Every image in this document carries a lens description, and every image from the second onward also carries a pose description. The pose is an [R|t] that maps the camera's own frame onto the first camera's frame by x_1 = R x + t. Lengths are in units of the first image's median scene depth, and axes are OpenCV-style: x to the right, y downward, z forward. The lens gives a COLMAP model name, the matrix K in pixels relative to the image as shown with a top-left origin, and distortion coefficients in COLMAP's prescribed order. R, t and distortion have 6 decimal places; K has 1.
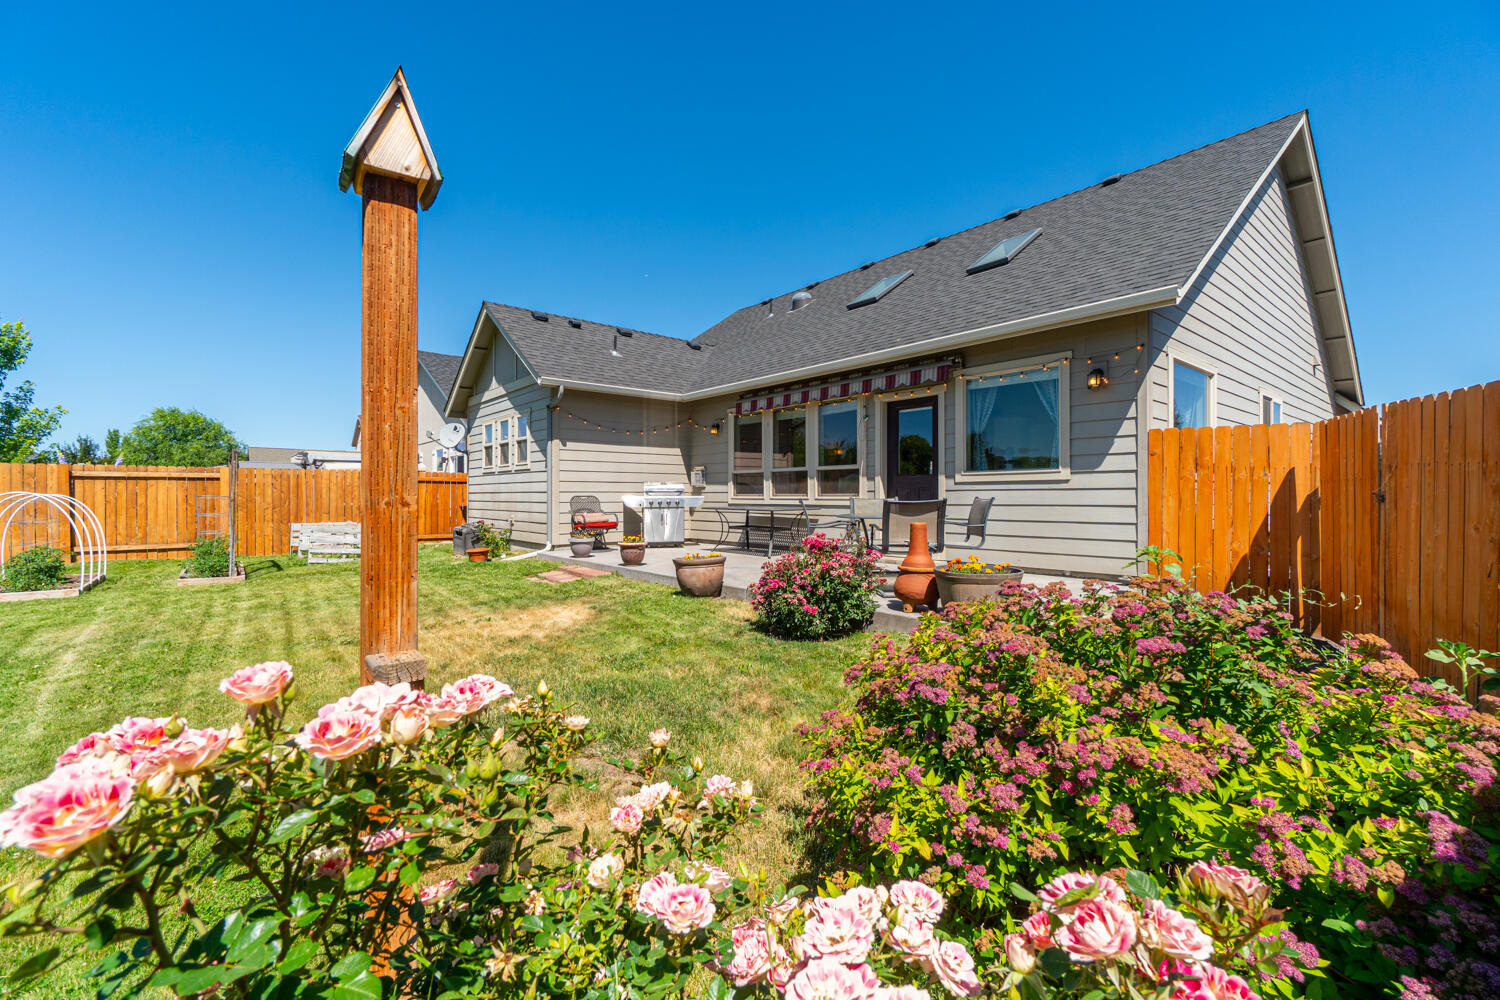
lens RADIAL K [[636.7, 0, 744.4], [0, 636.7, 496.0], [0, 0, 1]] dist [-0.000885, 0.000079]
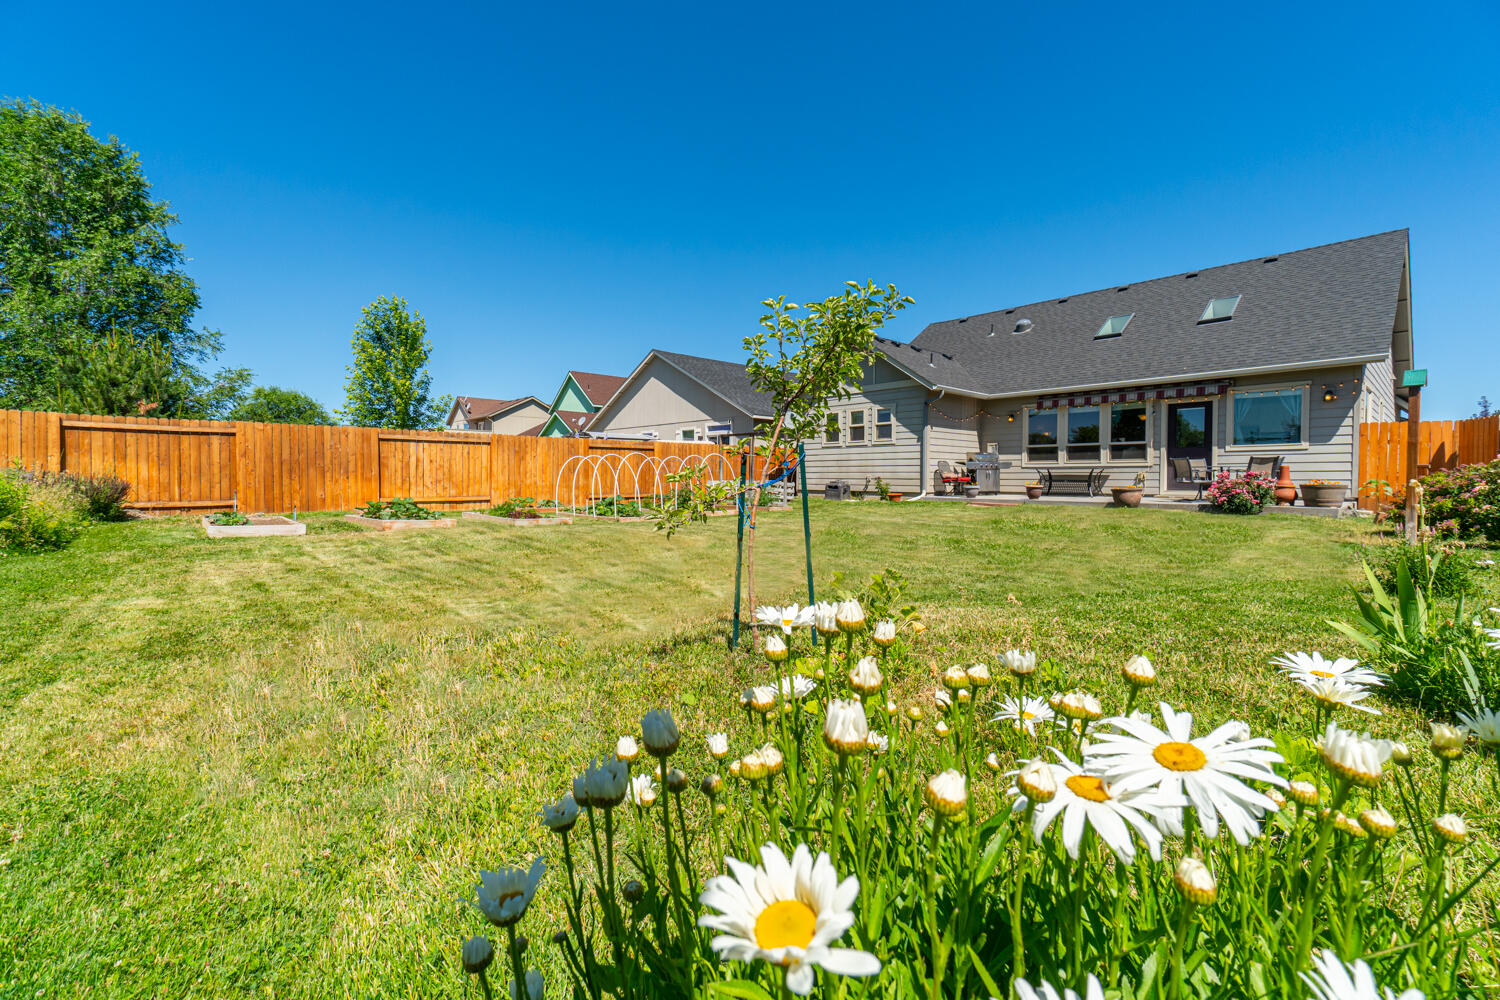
lens RADIAL K [[640.2, 0, 745.9], [0, 640.2, 478.8], [0, 0, 1]] dist [-0.000329, -0.000185]
pose [[0.998441, -0.001348, 0.055797, -0.939580], [0.001078, 0.999988, 0.004871, 0.039010], [-0.055803, -0.004803, 0.998430, -0.596582]]
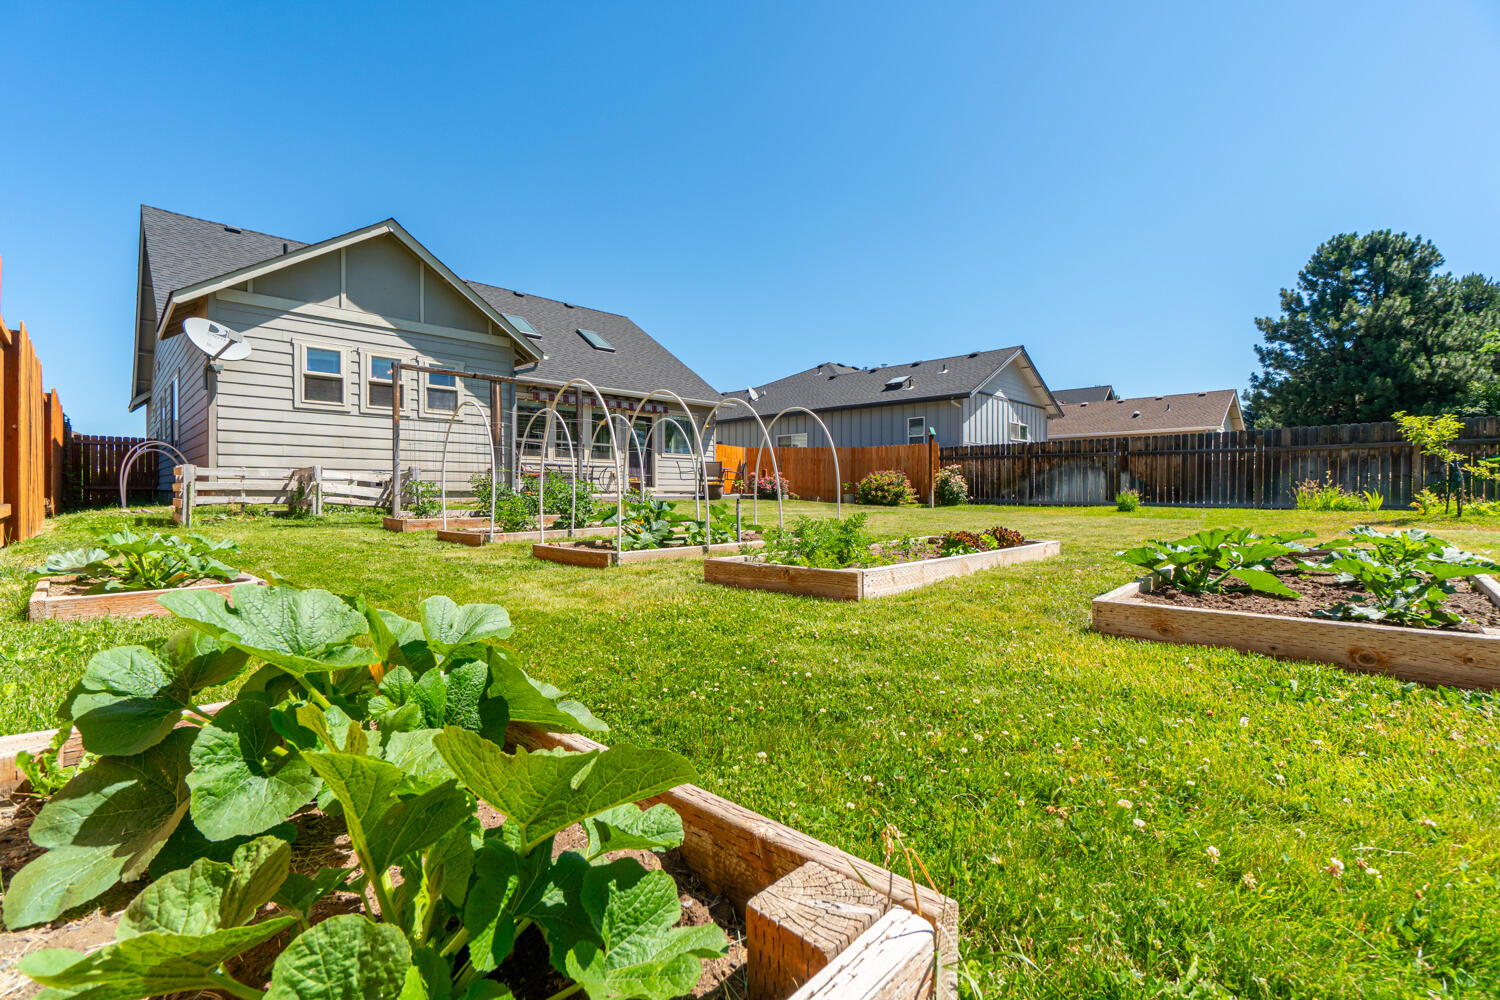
lens RADIAL K [[636.7, 0, 744.4], [0, 636.7, 496.0], [0, 0, 1]] dist [-0.000885, 0.000079]
pose [[-0.120081, -0.006560, 0.992742, -1.743762], [0.006511, 0.999951, 0.007395, 0.094042], [-0.992743, 0.007352, -0.120033, 0.830912]]
